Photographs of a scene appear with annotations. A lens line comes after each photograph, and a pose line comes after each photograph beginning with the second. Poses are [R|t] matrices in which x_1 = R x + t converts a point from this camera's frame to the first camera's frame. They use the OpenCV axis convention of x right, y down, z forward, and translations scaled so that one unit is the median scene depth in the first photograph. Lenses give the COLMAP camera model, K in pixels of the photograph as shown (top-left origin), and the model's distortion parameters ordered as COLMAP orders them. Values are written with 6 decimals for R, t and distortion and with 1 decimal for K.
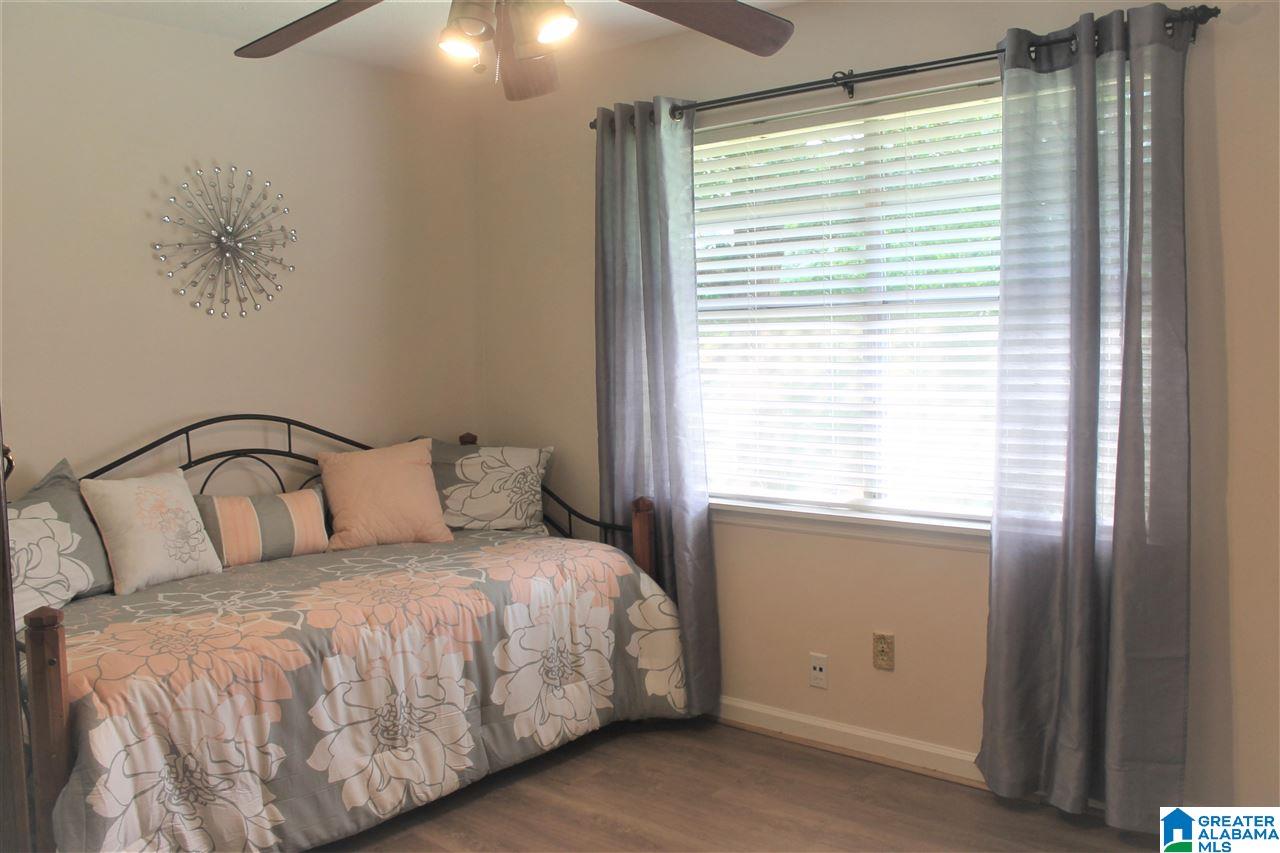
lens RADIAL K [[1109.3, 0, 678.5], [0, 1109.3, 433.3], [0, 0, 1]] dist [-0.182896, 0.191706]
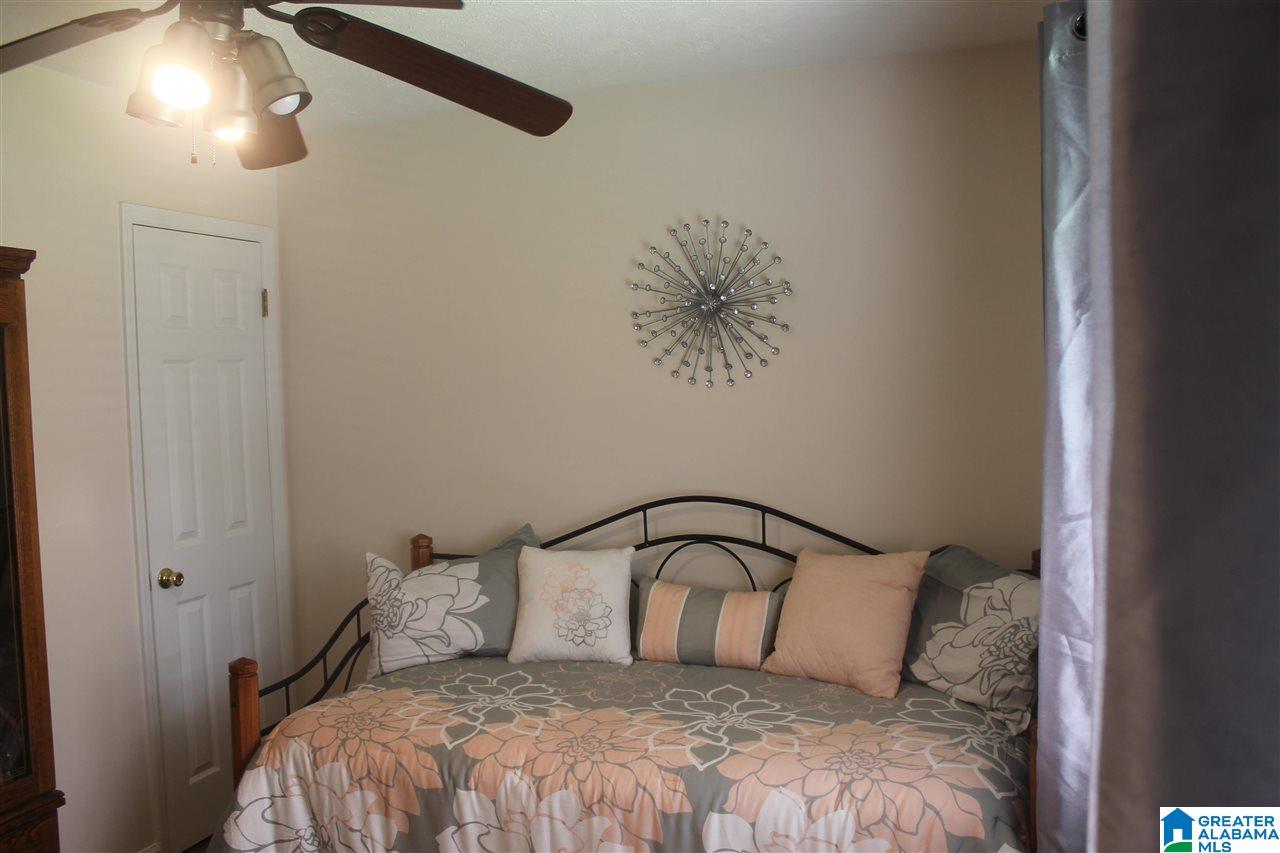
lens RADIAL K [[1109.3, 0, 678.5], [0, 1109.3, 433.3], [0, 0, 1]] dist [-0.182896, 0.191706]
pose [[0.333339, 0.065020, -0.940562, 0.524653], [-0.053505, 0.997316, 0.049981, -0.133656], [0.941288, 0.033664, 0.335923, 0.786221]]
